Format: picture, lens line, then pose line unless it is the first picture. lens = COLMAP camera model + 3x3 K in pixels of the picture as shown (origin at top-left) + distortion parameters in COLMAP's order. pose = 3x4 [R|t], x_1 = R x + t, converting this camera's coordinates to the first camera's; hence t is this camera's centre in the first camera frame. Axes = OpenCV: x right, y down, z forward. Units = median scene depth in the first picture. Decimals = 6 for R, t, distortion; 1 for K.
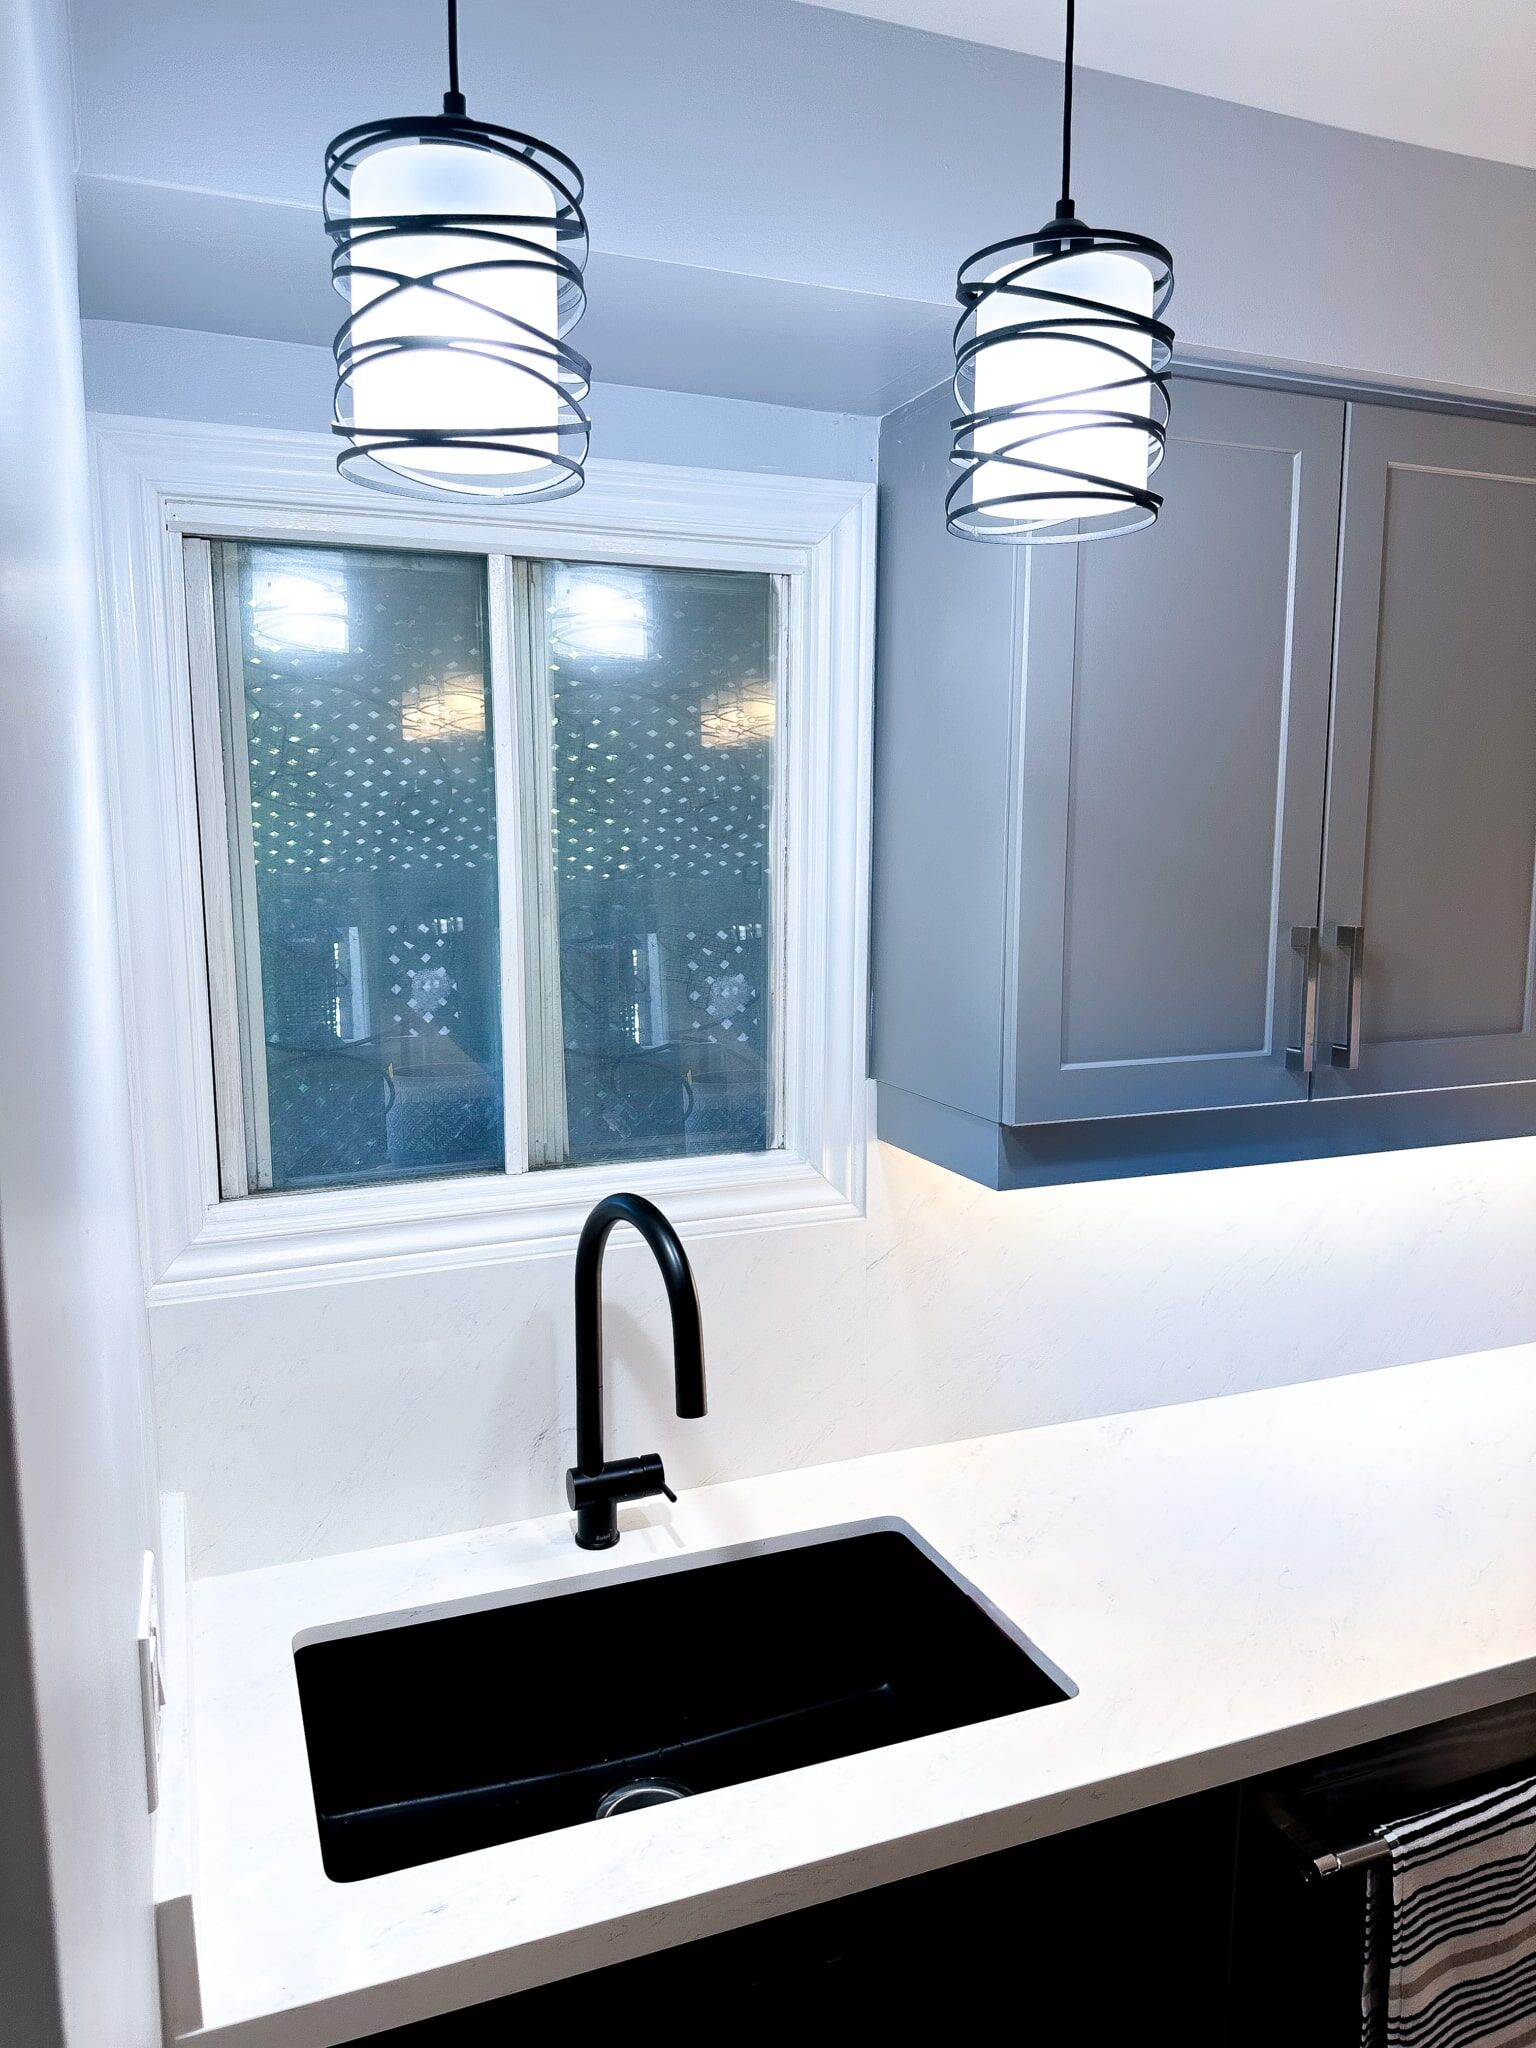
lens RADIAL K [[1441.2, 0, 749.6], [0, 1441.2, 1029.0], [0, 0, 1]] dist [-0.010823, -0.000271]
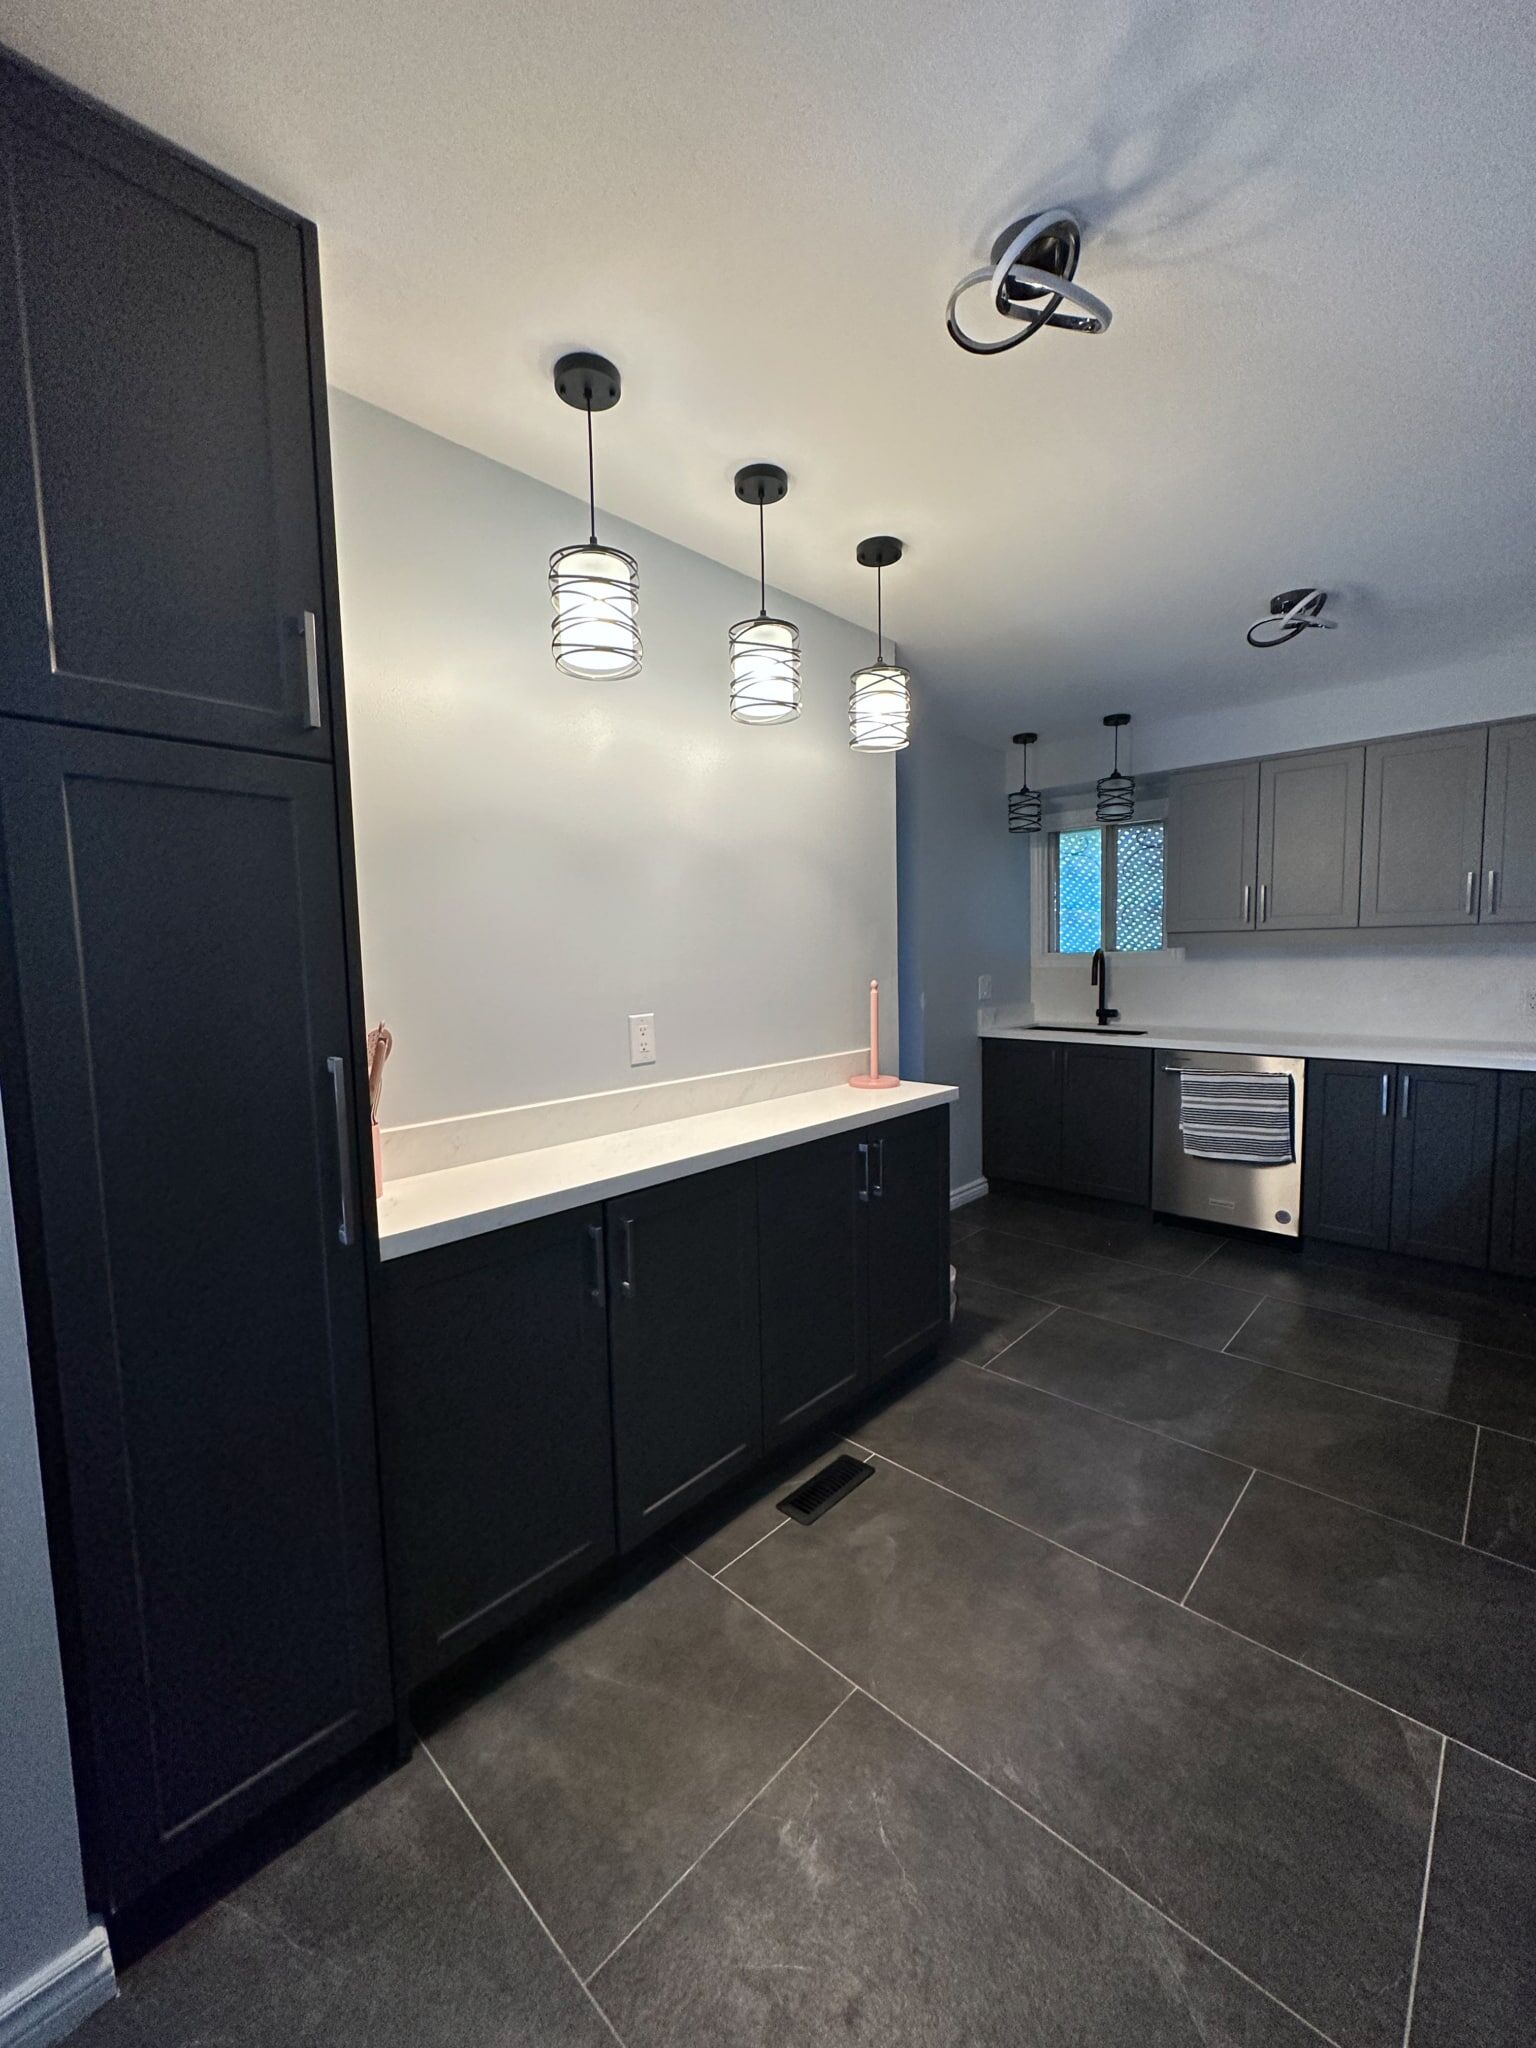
lens RADIAL K [[817.0, 0, 768.0], [0, 817.0, 1024.0], [0, 0, 1]] dist [-0.003730, 0.000508]
pose [[0.420401, 0.068442, -0.904753, 2.373836], [-0.107347, 0.993900, 0.025306, 0.501108], [0.900966, 0.086484, 0.425184, -1.473970]]
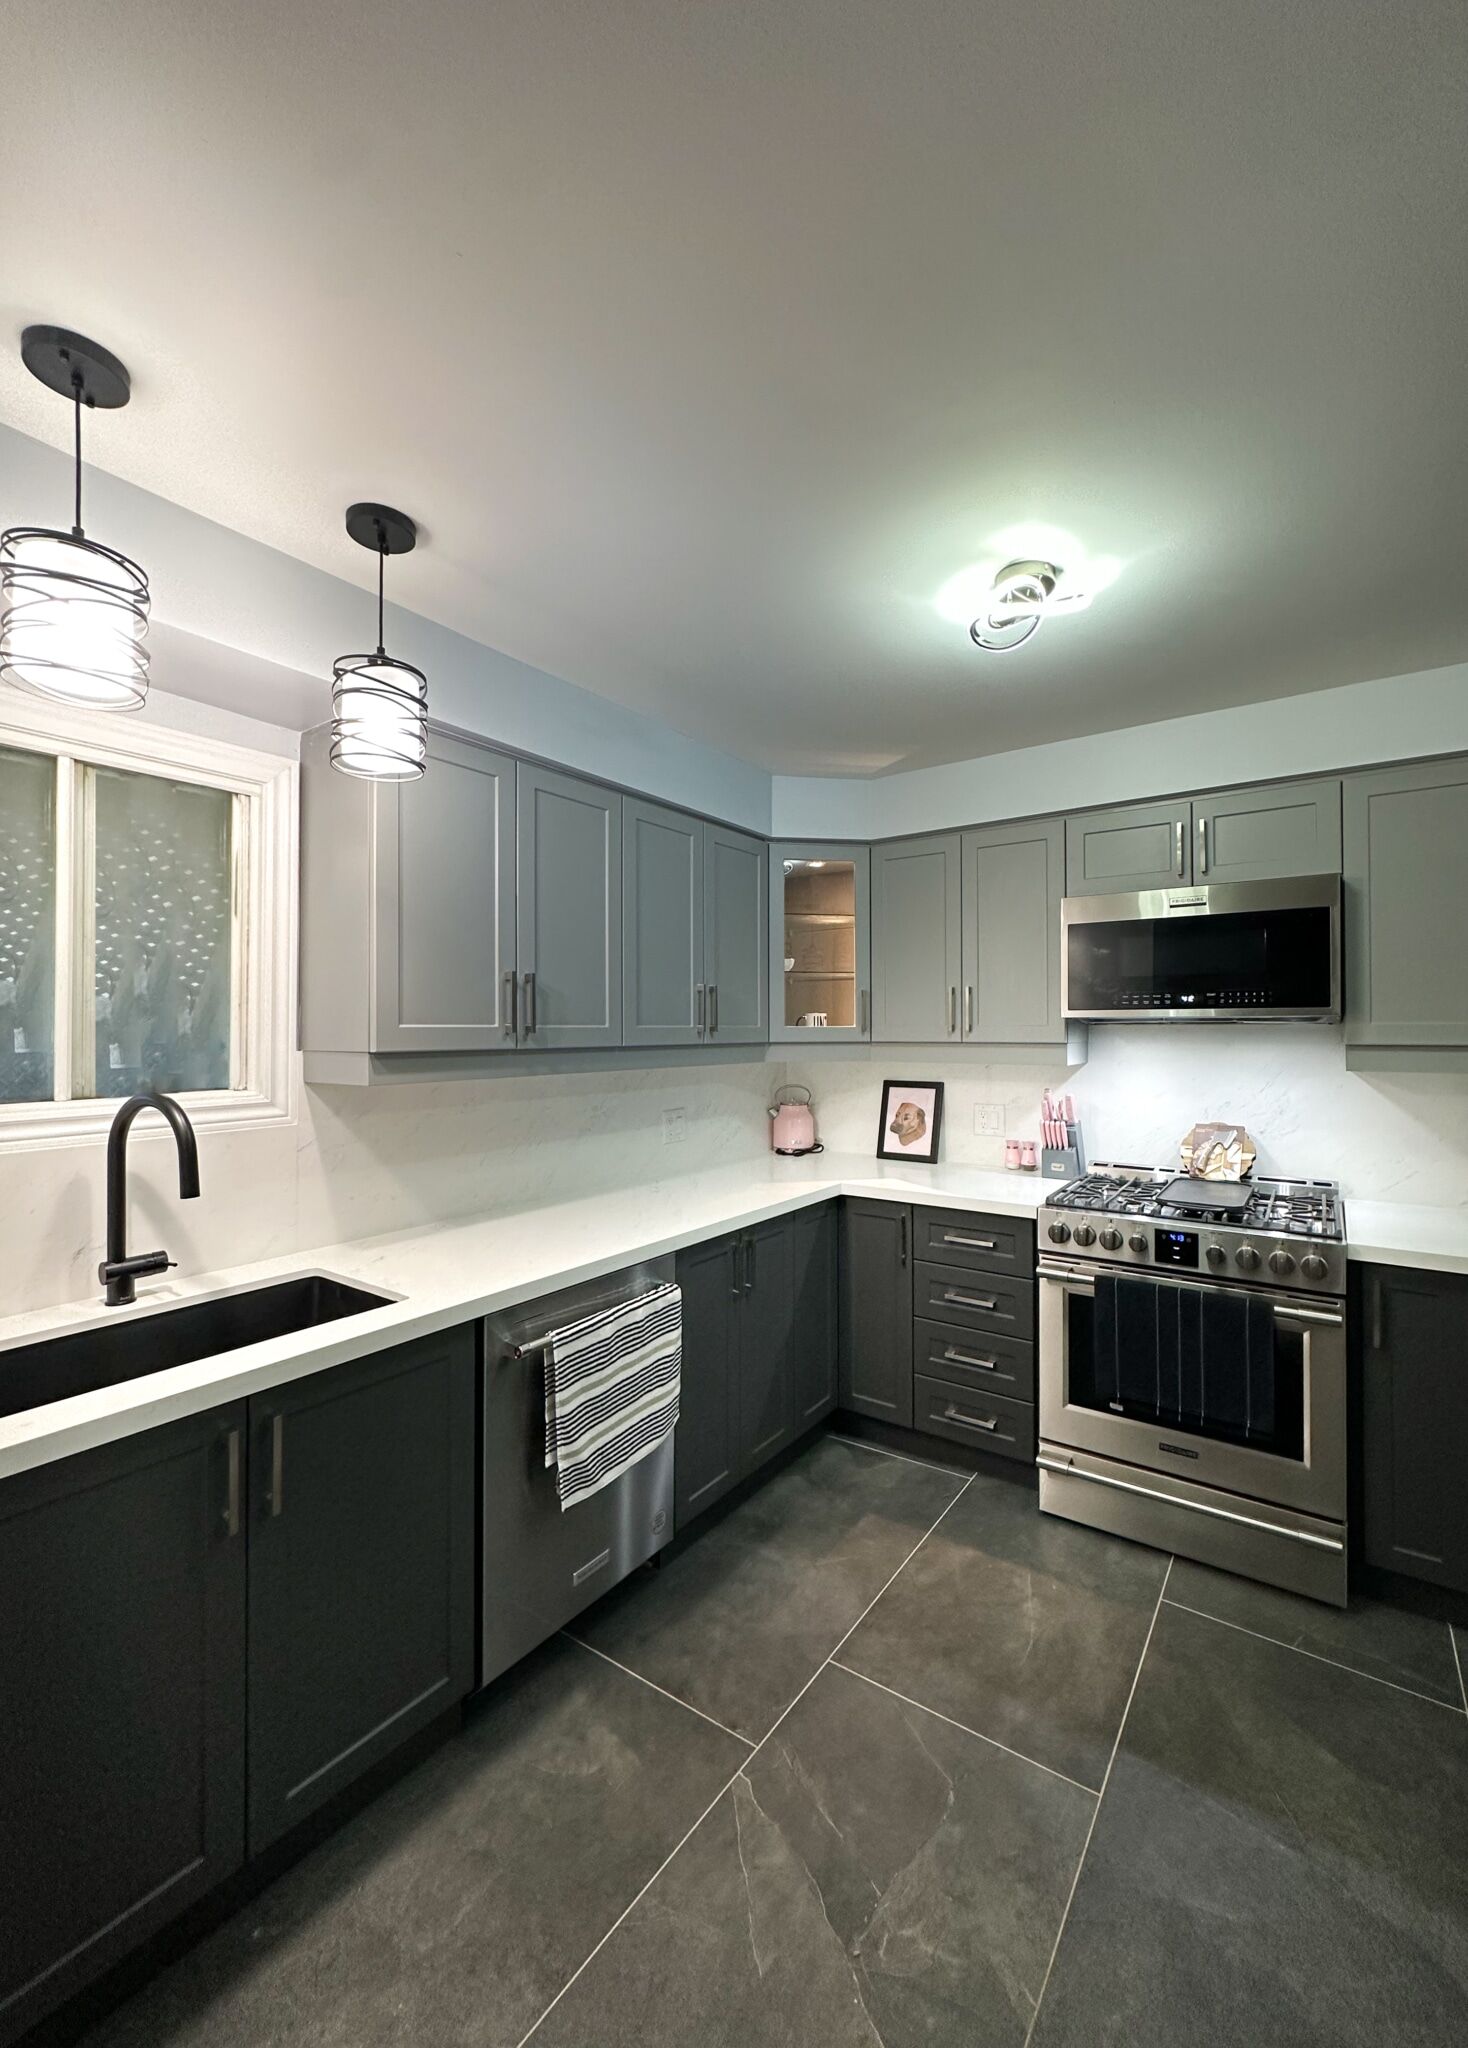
lens RADIAL K [[818.7, 0, 764.2], [0, 818.7, 1020.2], [0, 0, 1]] dist [-0.001761, -0.000072]
pose [[0.828958, 0.004560, 0.559292, -0.018535], [0.080092, 0.988693, -0.126771, 0.252747], [-0.553547, 0.149883, 0.819220, -0.371679]]
